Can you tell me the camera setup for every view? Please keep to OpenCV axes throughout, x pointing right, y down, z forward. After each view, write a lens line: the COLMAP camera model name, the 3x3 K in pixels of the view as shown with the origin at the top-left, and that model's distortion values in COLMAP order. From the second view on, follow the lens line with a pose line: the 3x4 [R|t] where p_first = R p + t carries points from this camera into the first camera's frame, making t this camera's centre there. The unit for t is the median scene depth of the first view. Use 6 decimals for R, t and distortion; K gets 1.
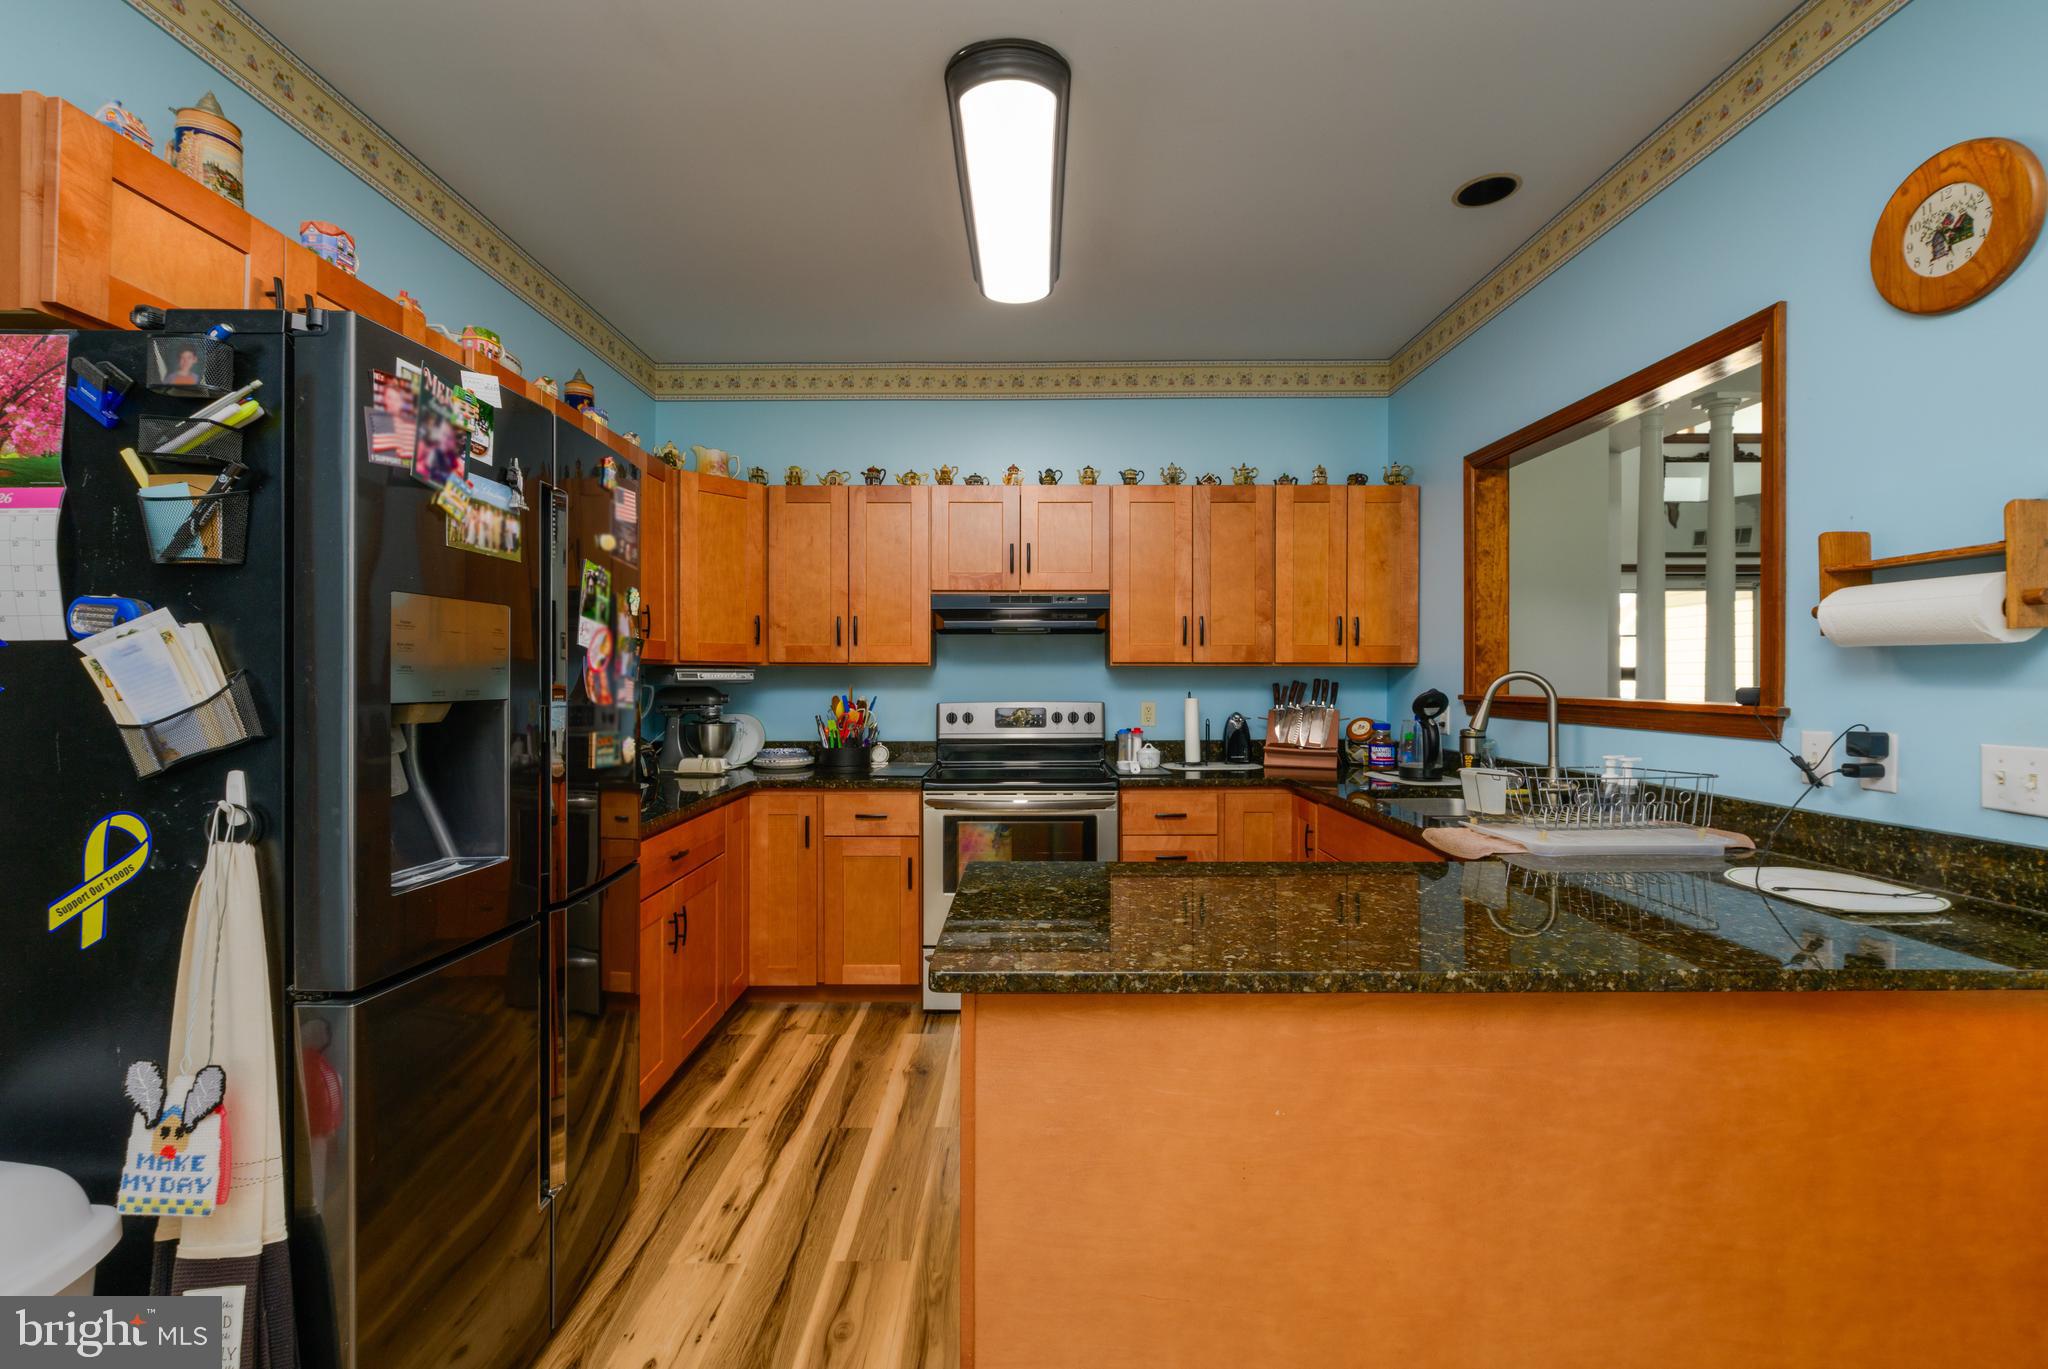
lens RADIAL K [[862.2, 0, 1024.0], [0, 862.2, 684.5], [0, 0, 1]] dist [0.001934, -0.000220]
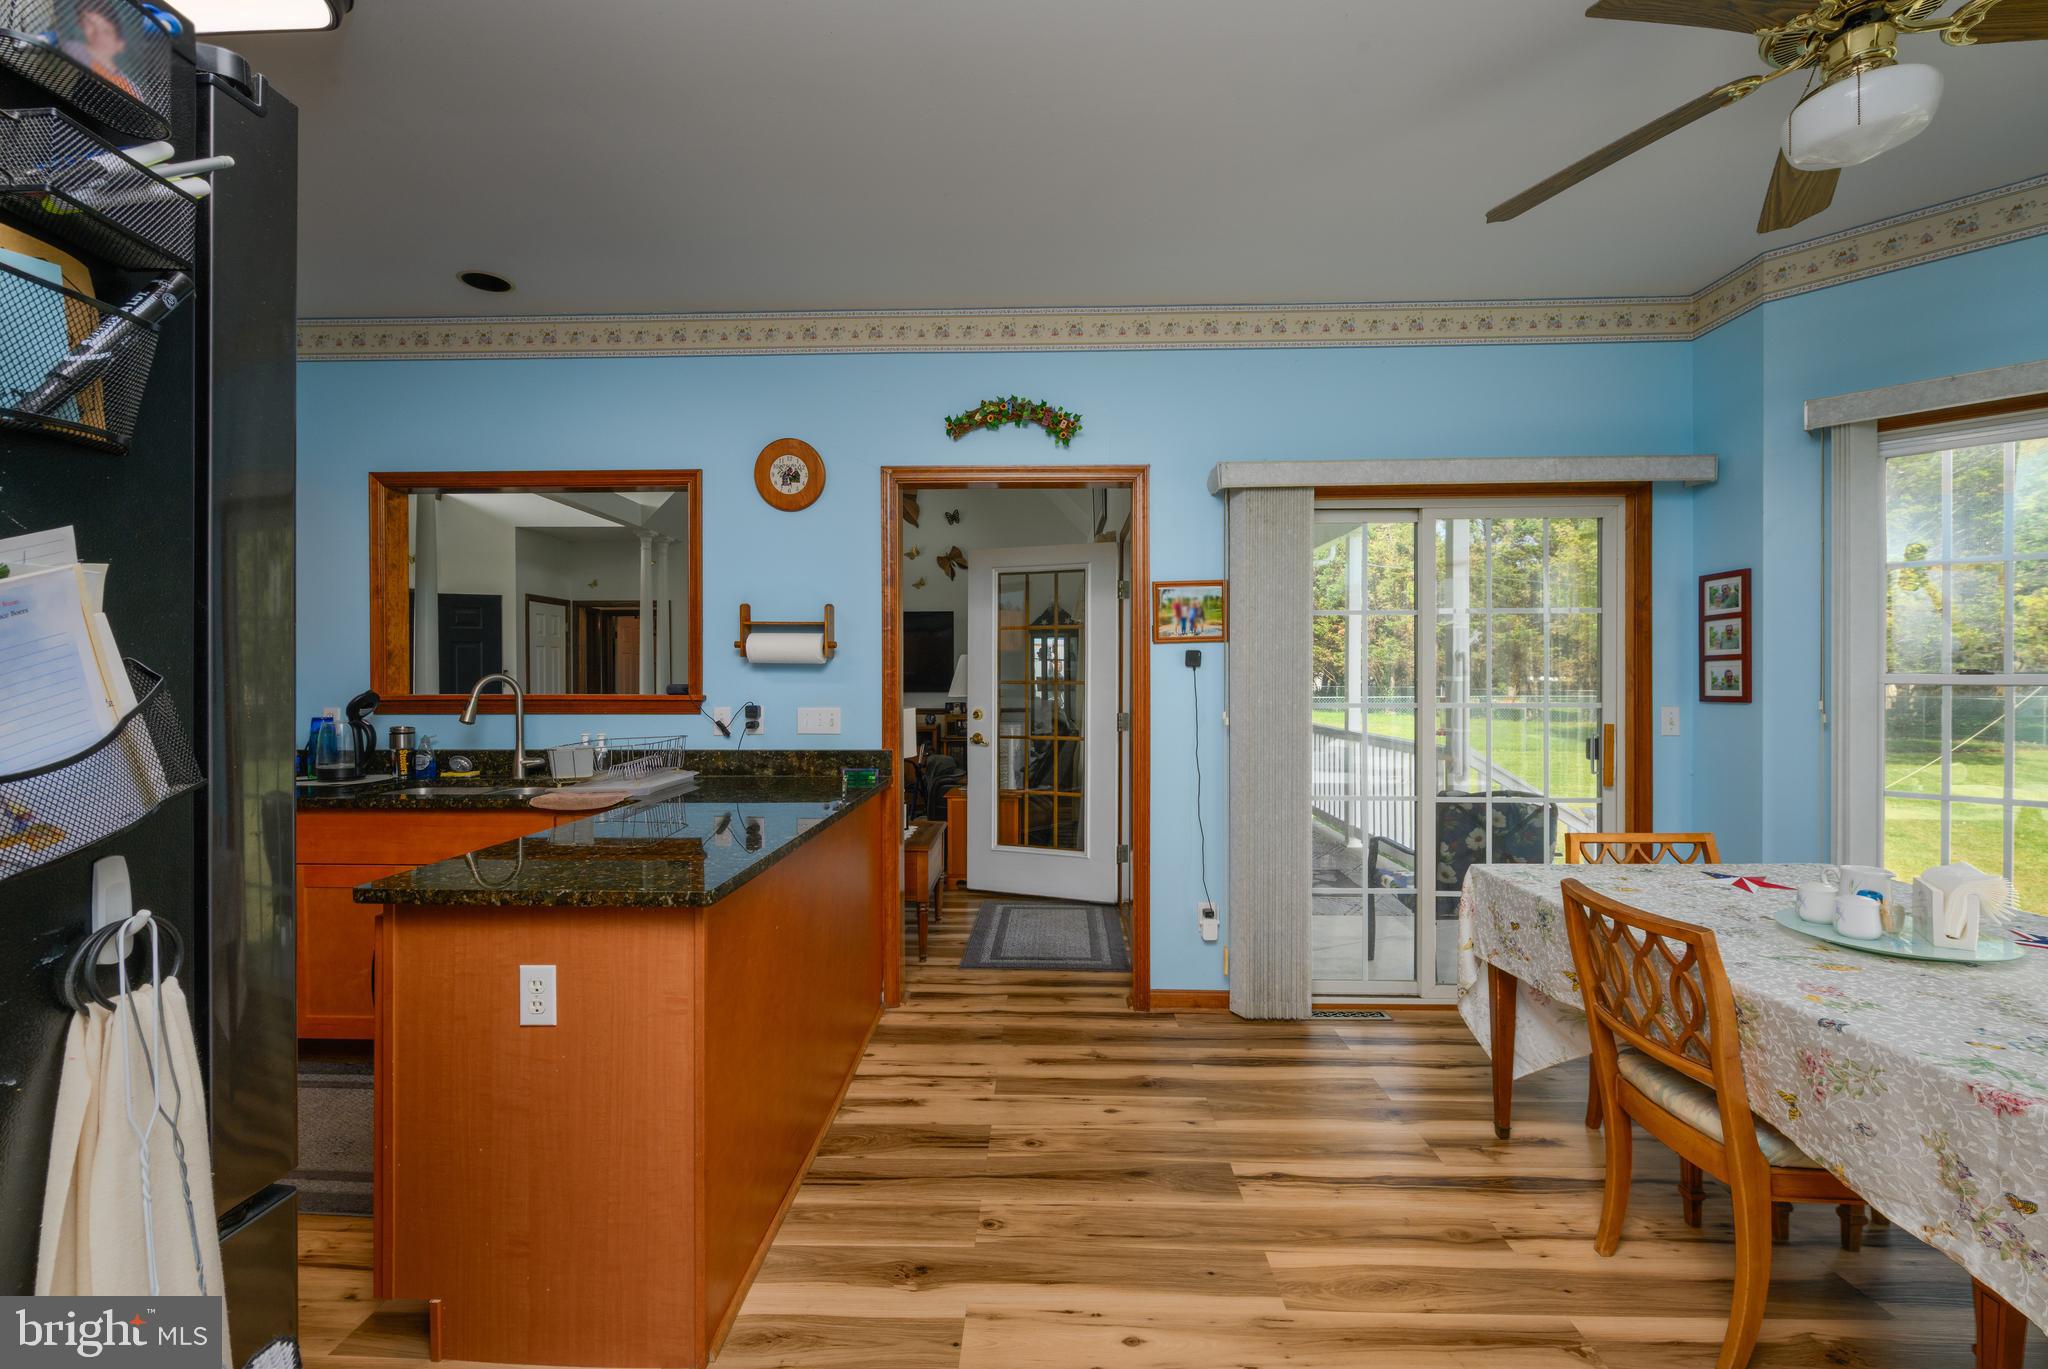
lens RADIAL K [[862.2, 0, 1024.0], [0, 862.2, 684.5], [0, 0, 1]] dist [0.001934, -0.000220]
pose [[0.022003, -0.006540, 0.999737, -0.931779], [0.011030, 0.999919, 0.006298, -0.000010], [-0.999697, 0.010889, 0.022074, 0.303755]]
